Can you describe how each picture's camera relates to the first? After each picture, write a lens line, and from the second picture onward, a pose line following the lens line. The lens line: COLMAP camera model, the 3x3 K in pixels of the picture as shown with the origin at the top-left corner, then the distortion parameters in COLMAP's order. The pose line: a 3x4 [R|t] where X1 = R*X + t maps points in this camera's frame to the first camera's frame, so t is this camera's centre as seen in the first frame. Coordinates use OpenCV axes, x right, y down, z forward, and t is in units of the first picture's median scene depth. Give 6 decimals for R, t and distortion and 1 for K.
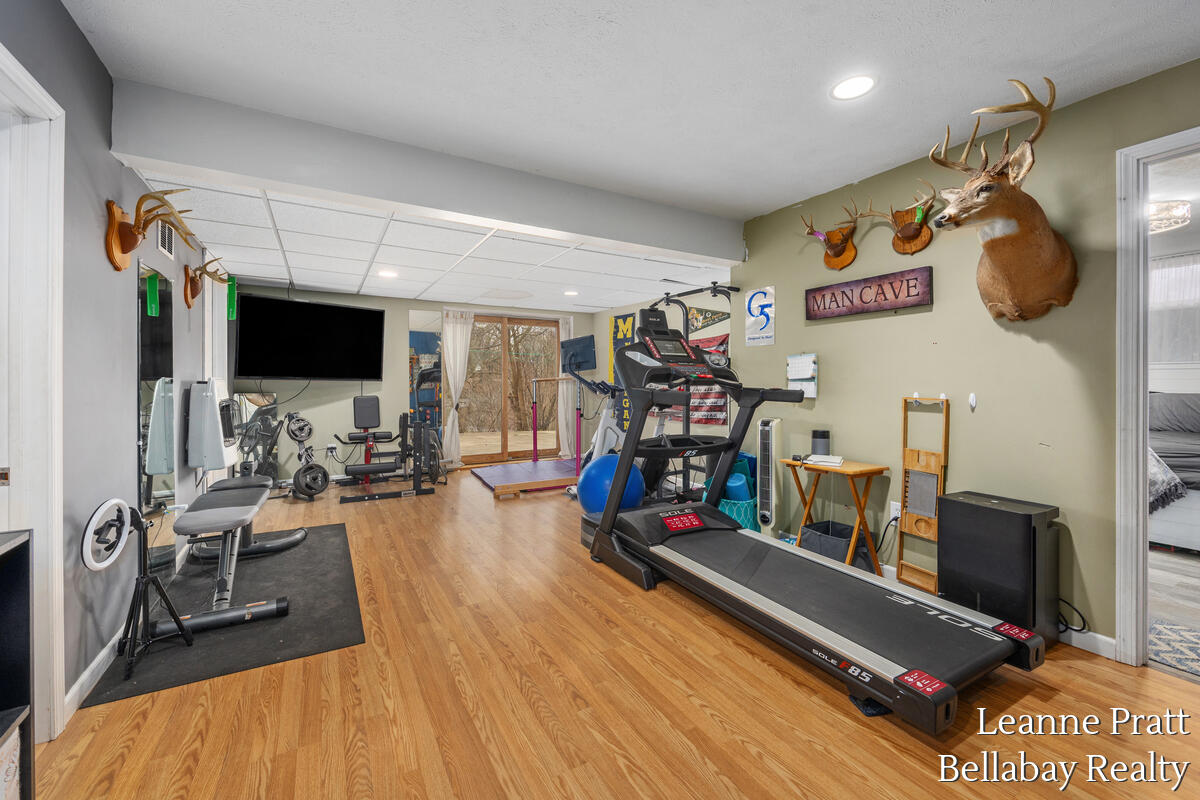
lens RADIAL K [[478.2, 0, 588.3], [0, 478.2, 378.3], [0, 0, 1]] dist [-0.009731, 0.000030]
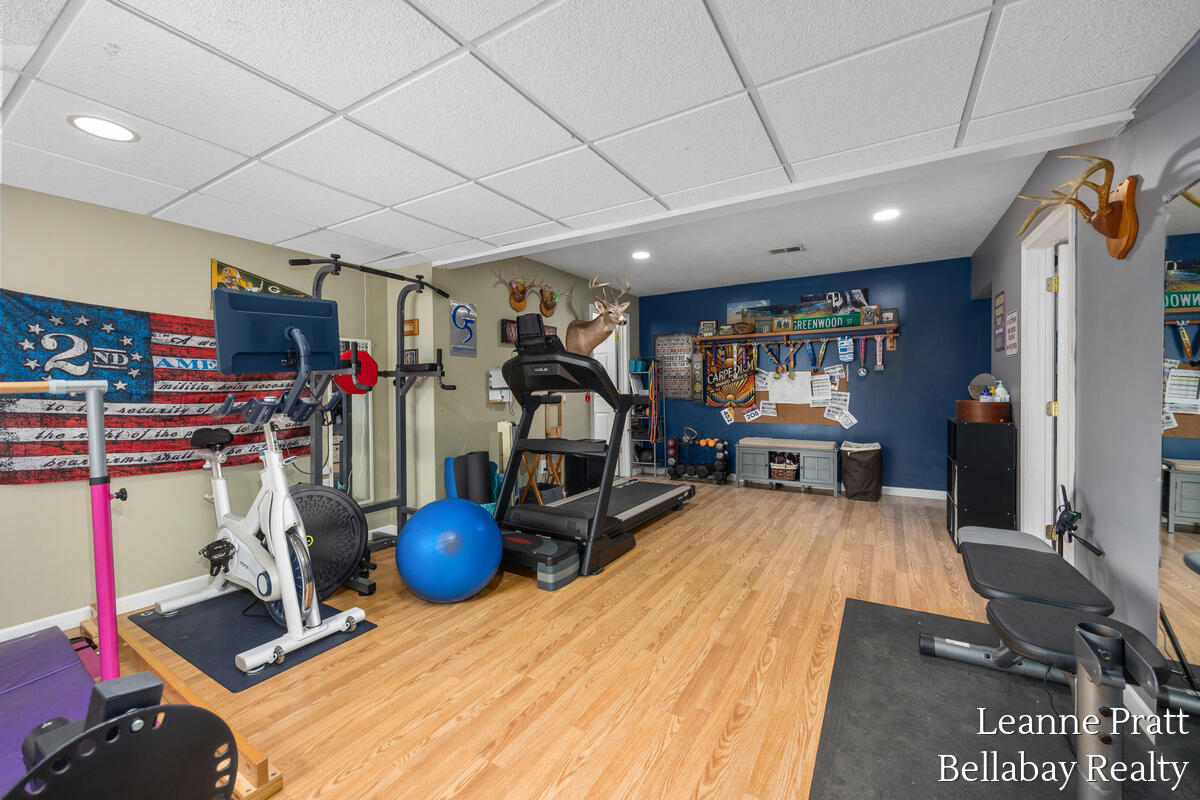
lens RADIAL K [[478.2, 0, 598.2], [0, 478.2, 399.2], [0, 0, 1]] dist [-0.009731, 0.000030]
pose [[-0.494761, -0.015988, 0.868882, -1.061173], [0.004483, 0.999770, 0.020950, 0.006619], [-0.869017, 0.014261, -0.494576, 1.888577]]
